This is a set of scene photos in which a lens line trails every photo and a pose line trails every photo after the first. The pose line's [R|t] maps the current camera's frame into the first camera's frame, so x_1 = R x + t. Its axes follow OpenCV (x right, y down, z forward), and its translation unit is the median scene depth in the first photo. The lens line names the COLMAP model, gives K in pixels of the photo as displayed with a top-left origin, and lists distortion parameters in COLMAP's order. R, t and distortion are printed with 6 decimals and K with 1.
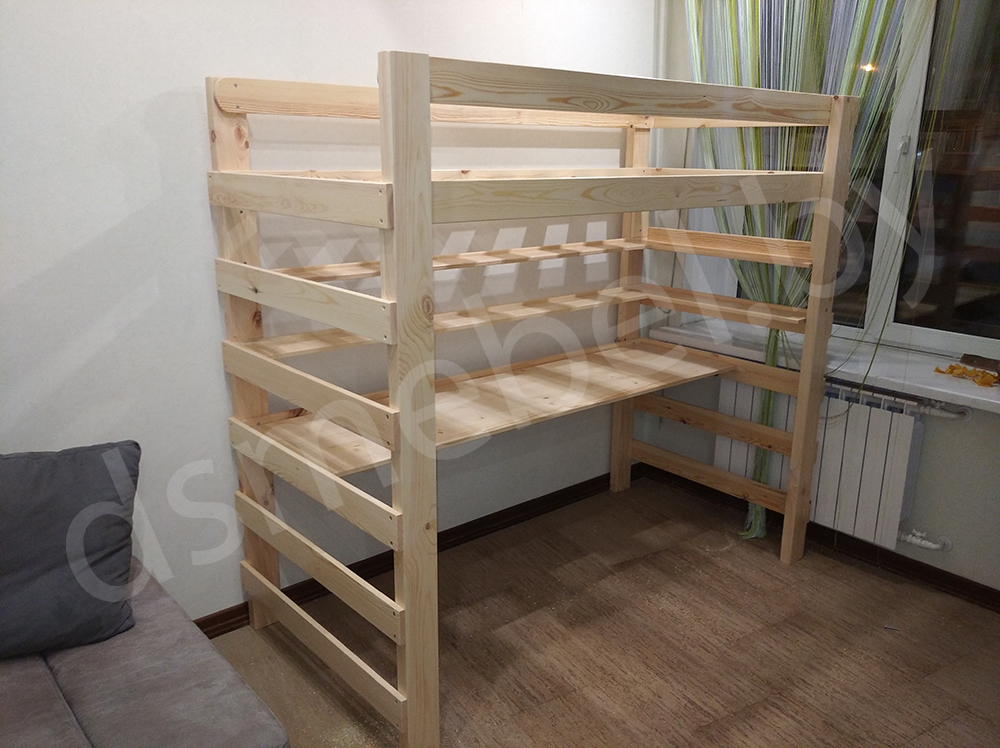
lens RADIAL K [[830.3, 0, 493.8], [0, 830.3, 372.0], [0, 0, 1]] dist [0.063194, -0.072412]
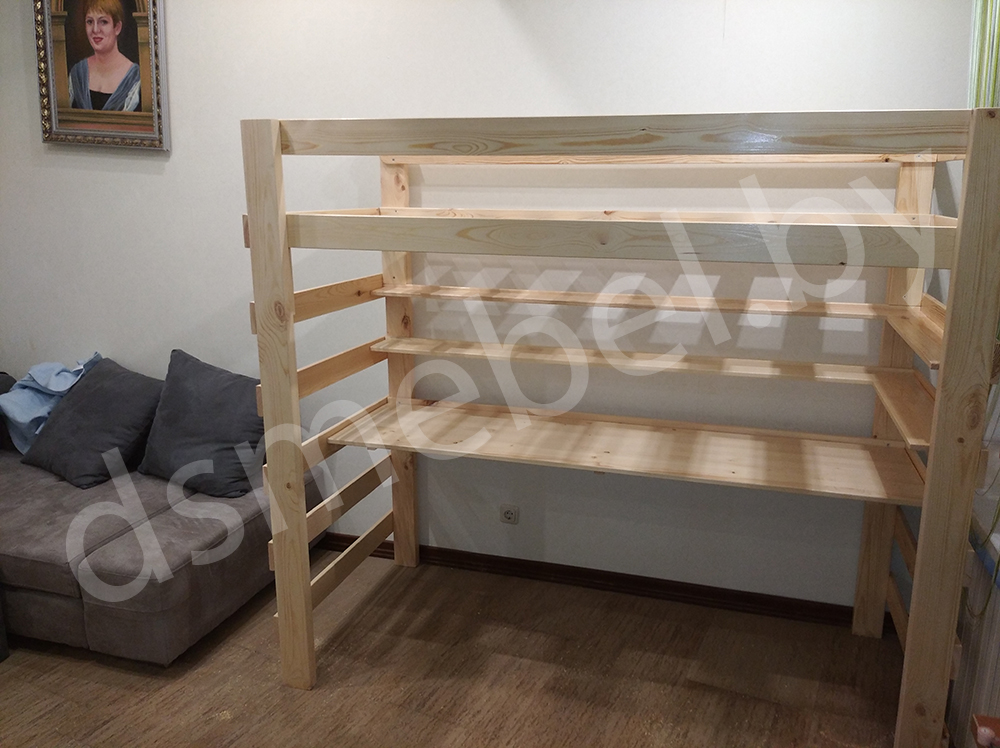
lens RADIAL K [[830.3, 0, 495.6], [0, 830.3, 370.4], [0, 0, 1]] dist [0.063194, -0.072412]
pose [[0.532135, 0.178298, -0.827673, 0.793735], [-0.218654, 0.973353, 0.069101, -0.100903], [0.817938, 0.144203, 0.556941, 0.379852]]
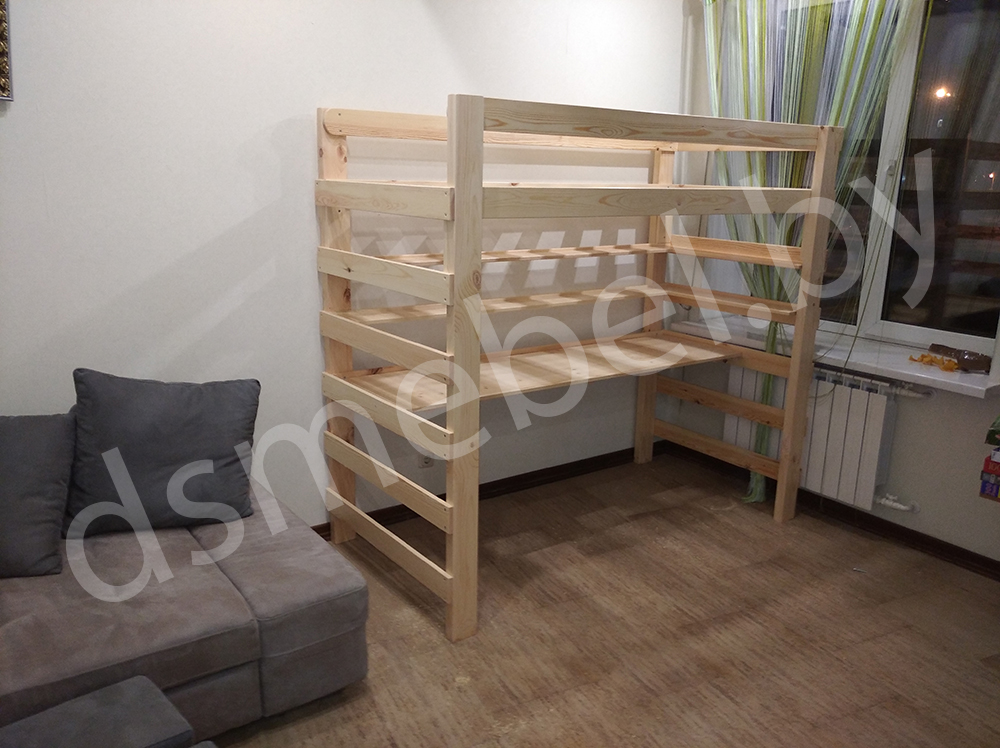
lens RADIAL K [[830.3, 0, 495.6], [0, 830.3, 372.1], [0, 0, 1]] dist [0.063194, -0.072412]
pose [[0.997164, 0.031793, -0.068211, 0.032304], [-0.033350, 0.999206, -0.021798, 0.069091], [0.067464, 0.024011, 0.997433, -0.236623]]
